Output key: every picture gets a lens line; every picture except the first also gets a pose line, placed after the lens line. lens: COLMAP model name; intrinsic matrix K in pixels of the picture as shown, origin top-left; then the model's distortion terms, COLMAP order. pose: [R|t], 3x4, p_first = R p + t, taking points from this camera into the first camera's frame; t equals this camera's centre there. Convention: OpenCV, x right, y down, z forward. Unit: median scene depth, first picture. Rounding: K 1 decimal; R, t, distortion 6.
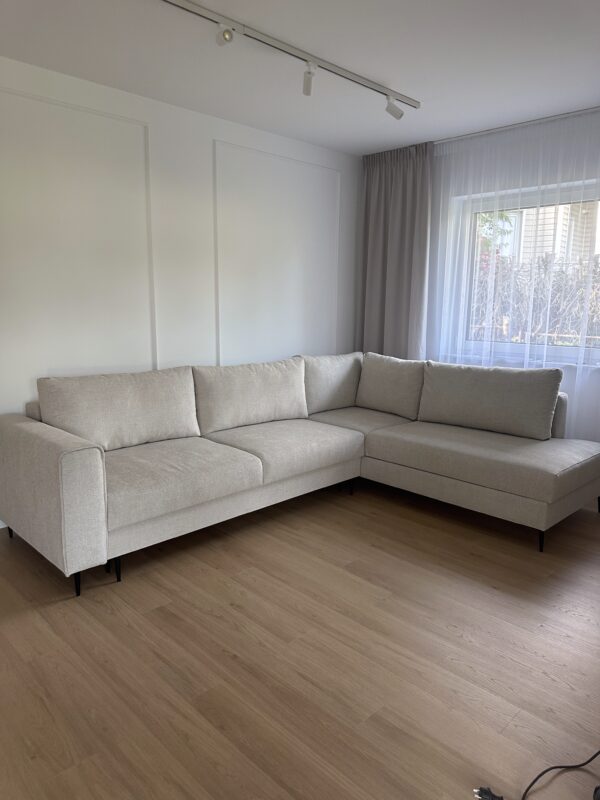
lens RADIAL K [[570.1, 0, 297.3], [0, 570.1, 393.1], [0, 0, 1]] dist [0.159039, -0.248680]
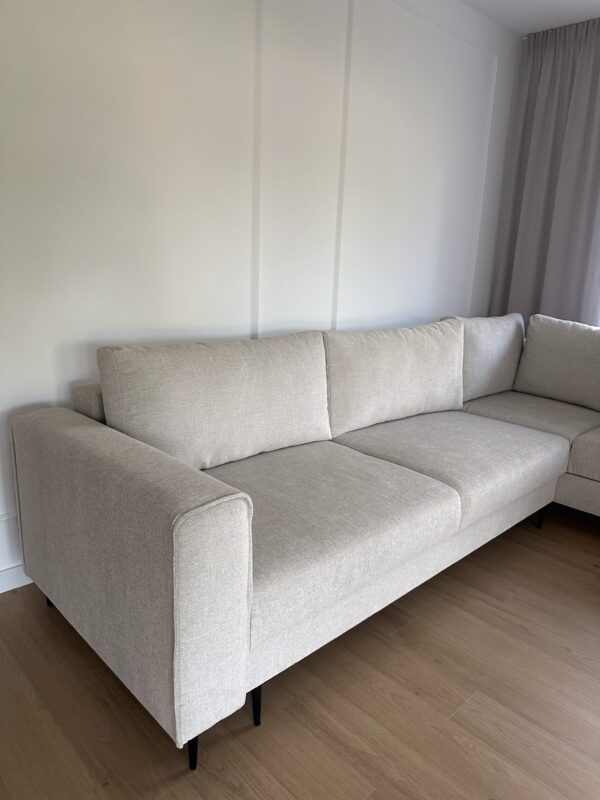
lens RADIAL K [[566.6, 0, 300.0], [0, 566.6, 400.0], [0, 0, 1]] dist [0.054003, -0.059550]
pose [[0.999554, 0.028065, 0.010227, -0.223782], [-0.028816, 0.996152, 0.082765, -0.022330], [-0.007865, -0.083022, 0.996517, 0.389765]]
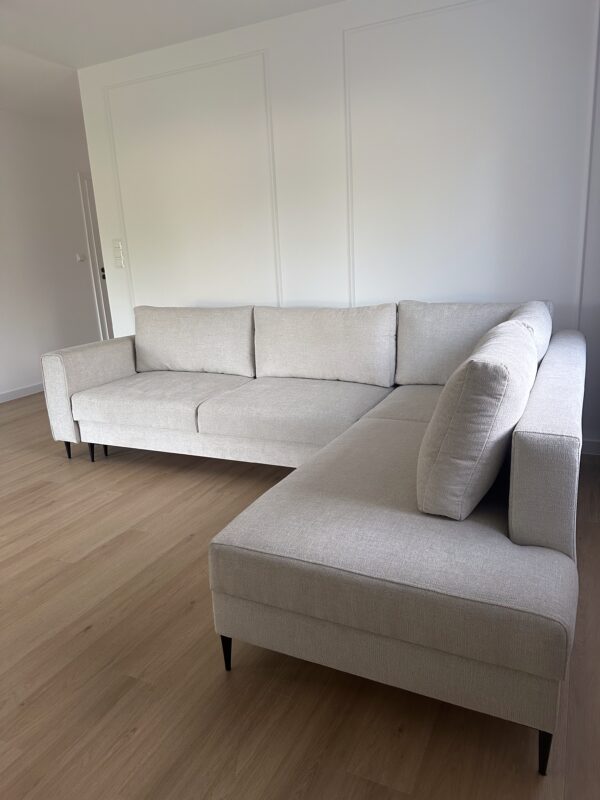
lens RADIAL K [[570.1, 0, 297.3], [0, 570.1, 393.1], [0, 0, 1]] dist [0.159039, -0.248680]
pose [[0.300461, 0.186440, -0.935395, 0.826439], [-0.083943, 0.982073, 0.168780, -0.075586], [0.950093, 0.027808, 0.310725, 0.808520]]
